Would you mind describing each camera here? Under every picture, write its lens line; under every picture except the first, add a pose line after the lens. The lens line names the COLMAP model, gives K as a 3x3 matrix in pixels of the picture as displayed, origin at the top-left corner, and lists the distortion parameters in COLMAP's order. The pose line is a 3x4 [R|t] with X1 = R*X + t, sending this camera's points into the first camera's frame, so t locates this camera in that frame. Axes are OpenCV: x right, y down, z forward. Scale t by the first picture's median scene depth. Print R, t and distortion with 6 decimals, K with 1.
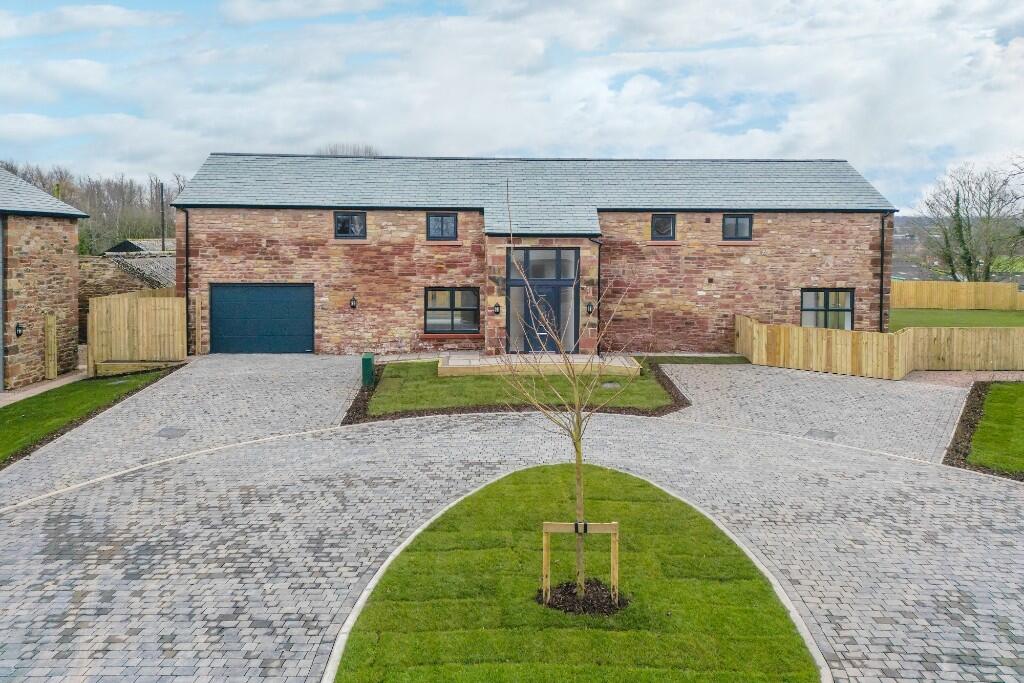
lens RADIAL K [[720.8, 0, 511.3], [0, 720.8, 266.2], [0, 0, 1]] dist [0.108843, -0.123838]
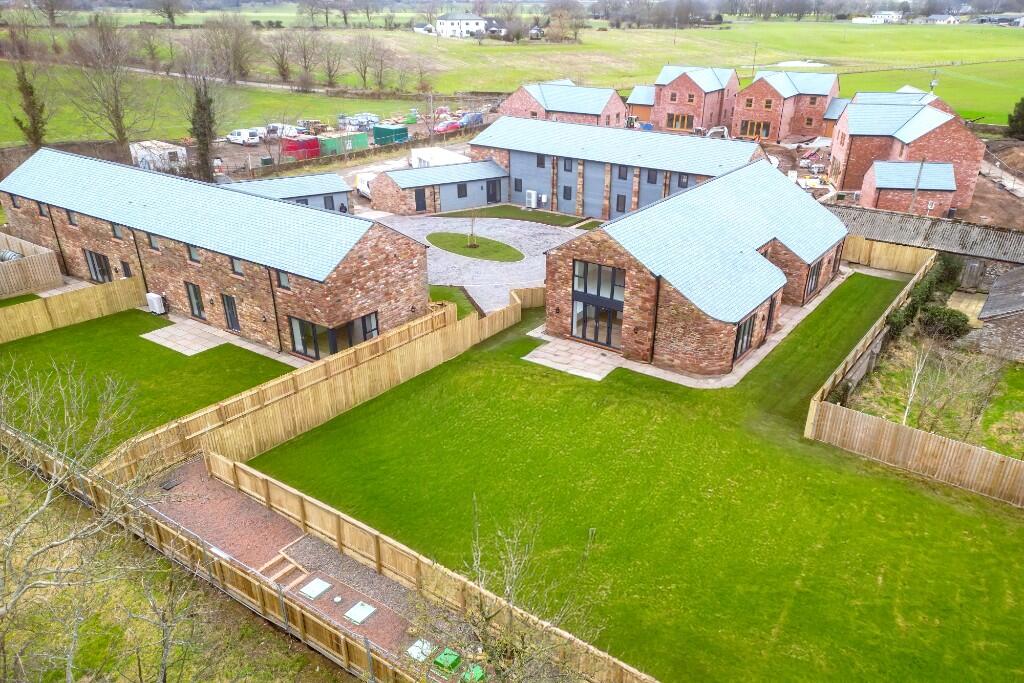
lens RADIAL K [[740.5, 0, 544.8], [0, 740.5, 418.1], [0, 0, 1]] dist [0.075230, -0.059521]
pose [[-0.601287, 0.377983, -0.703976, 1.923179], [-0.042637, 0.864602, 0.500645, -0.618839], [0.797895, 0.331047, -0.503758, 2.058259]]
